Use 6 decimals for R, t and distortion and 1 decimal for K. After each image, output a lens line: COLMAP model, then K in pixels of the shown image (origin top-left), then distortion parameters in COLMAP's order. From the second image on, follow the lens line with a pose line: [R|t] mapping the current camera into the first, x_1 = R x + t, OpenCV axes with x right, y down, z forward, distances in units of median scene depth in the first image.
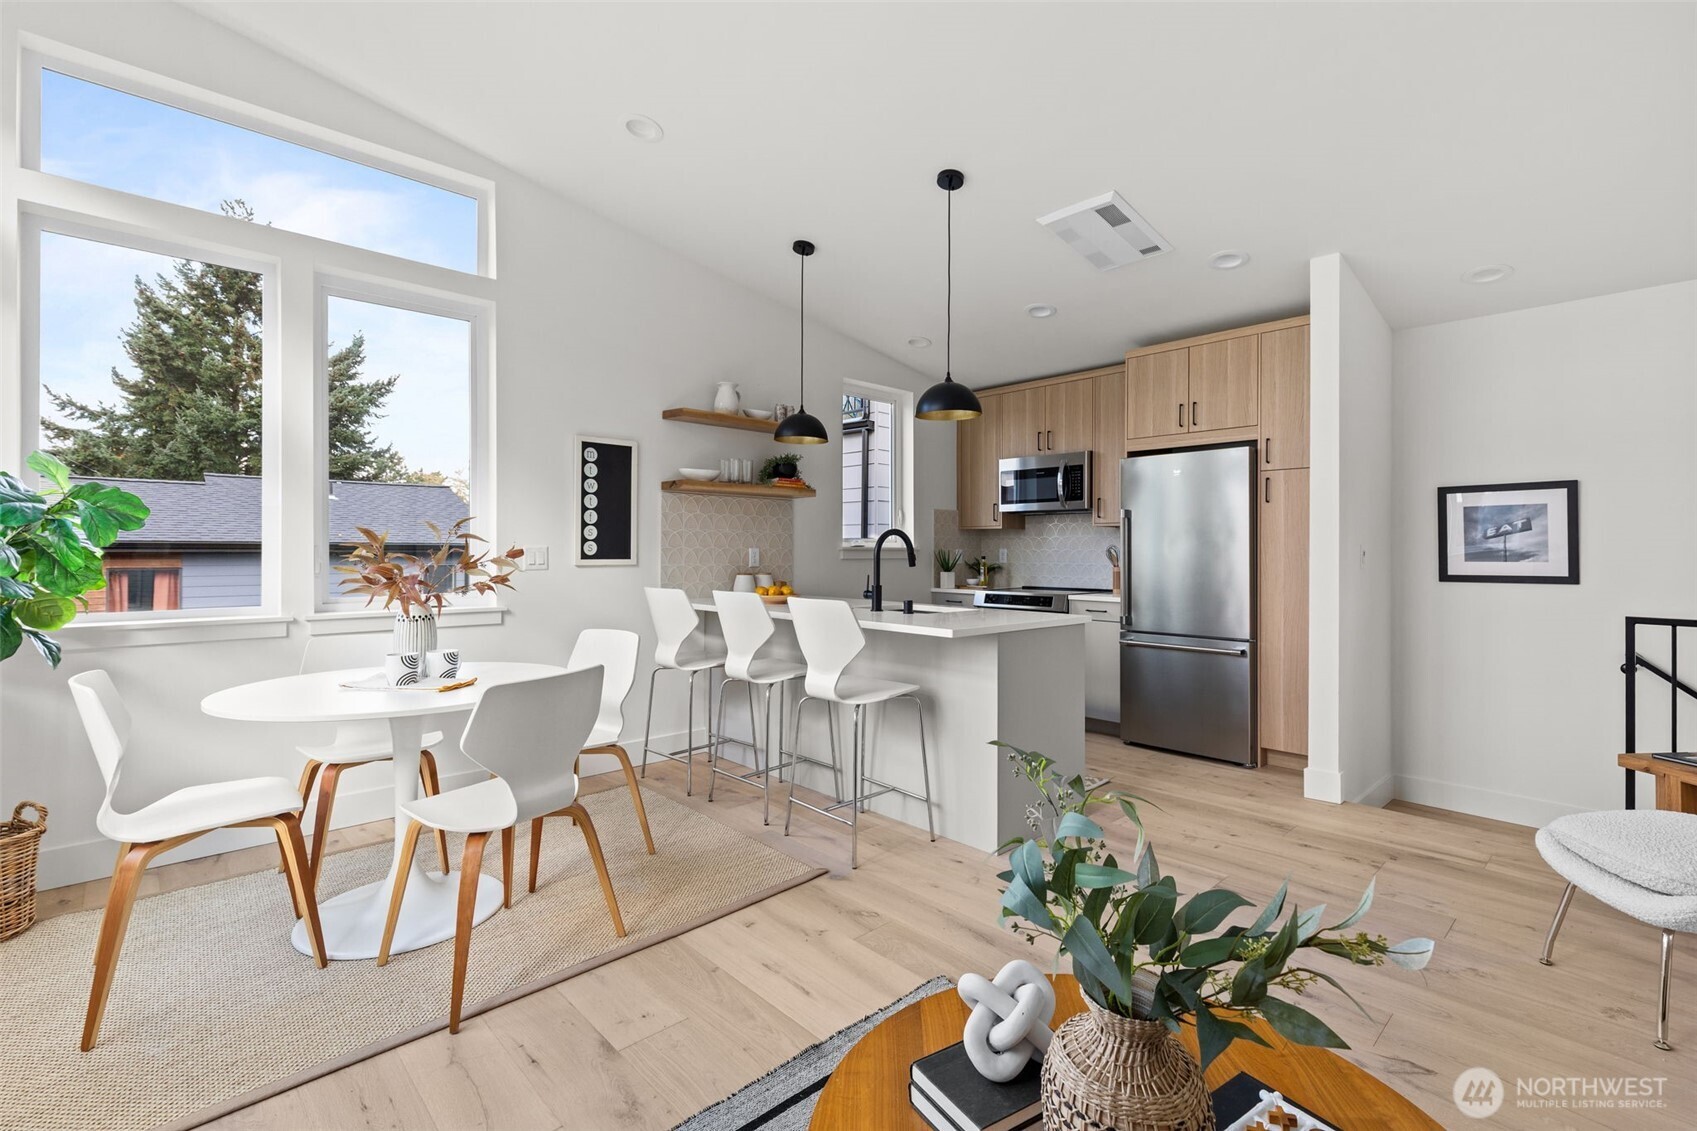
lens RADIAL K [[762.0, 0, 856.1], [0, 762.0, 553.5], [0, 0, 1]] dist [0.010431, -0.002183]
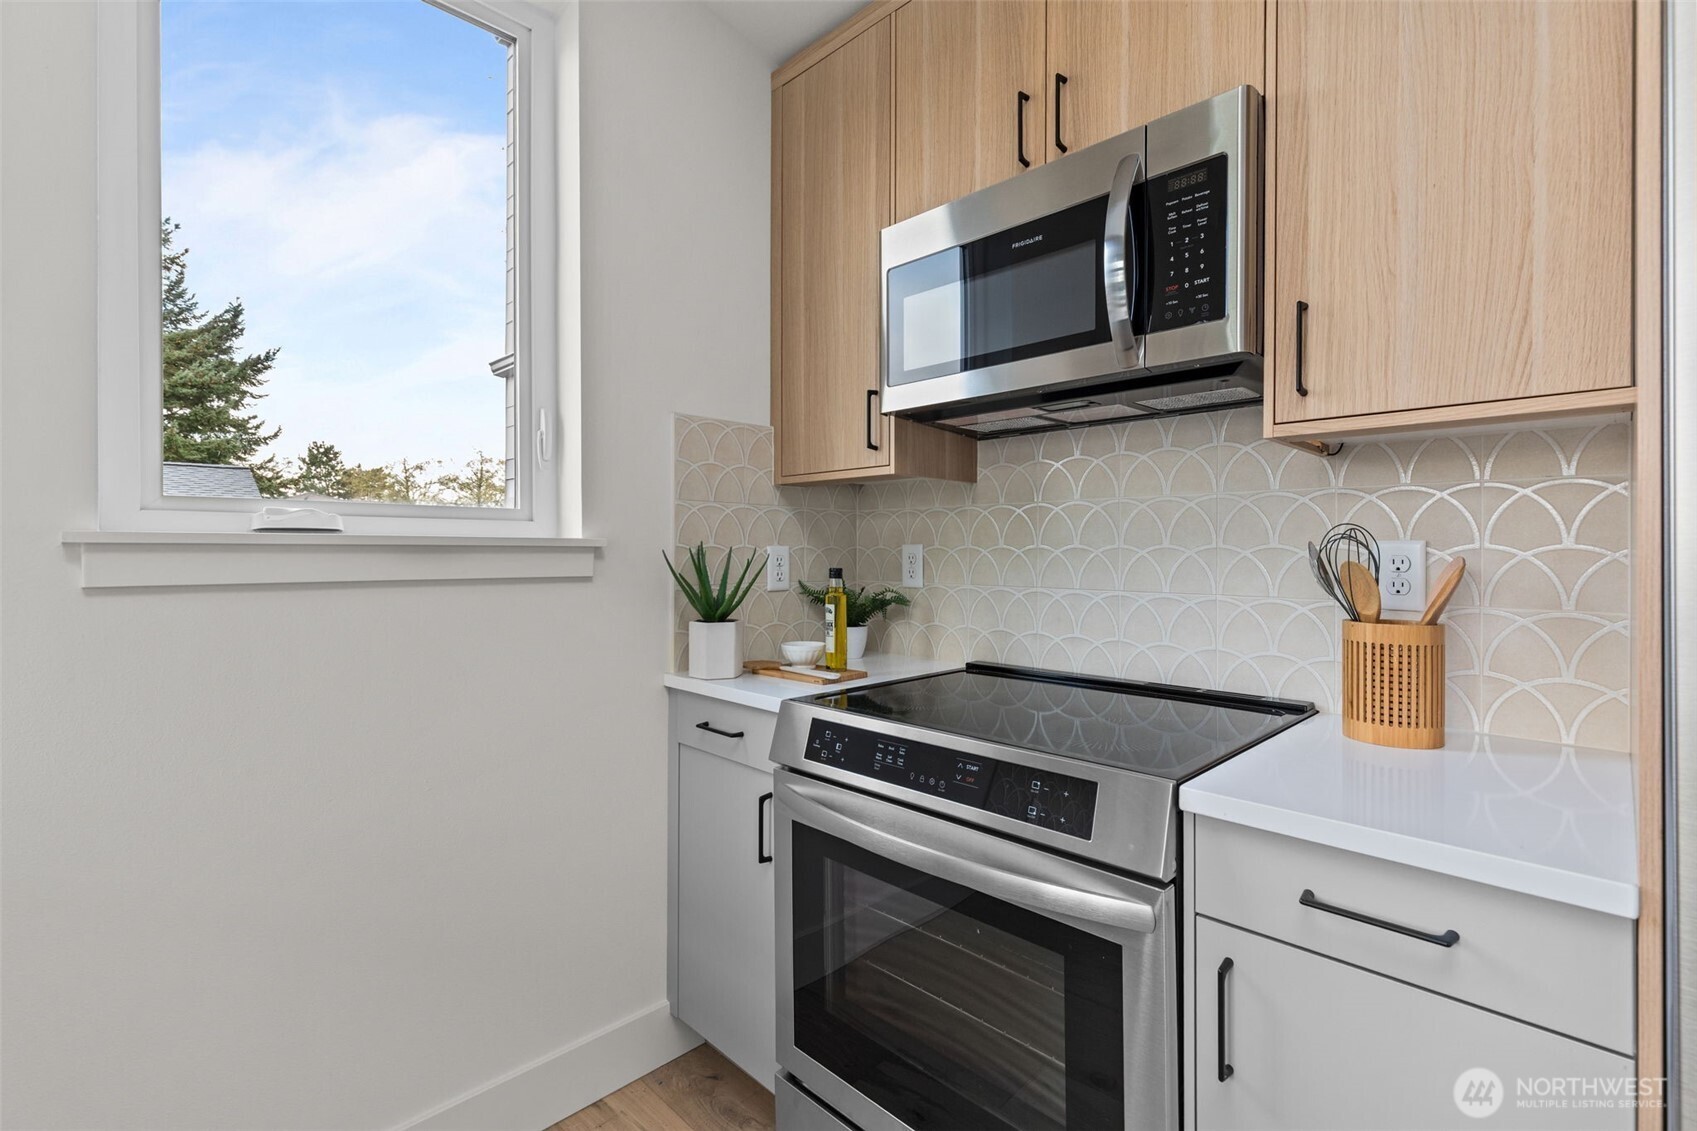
lens RADIAL K [[768.5, 0, 856.7], [0, 768.5, 556.8], [0, 0, 1]] dist [0.003923, -0.000012]
pose [[0.999412, 0.002227, 0.034223, 0.204647], [-0.002266, 0.999997, 0.001119, -0.001729], [-0.034221, -0.001195, 0.999414, 0.867038]]
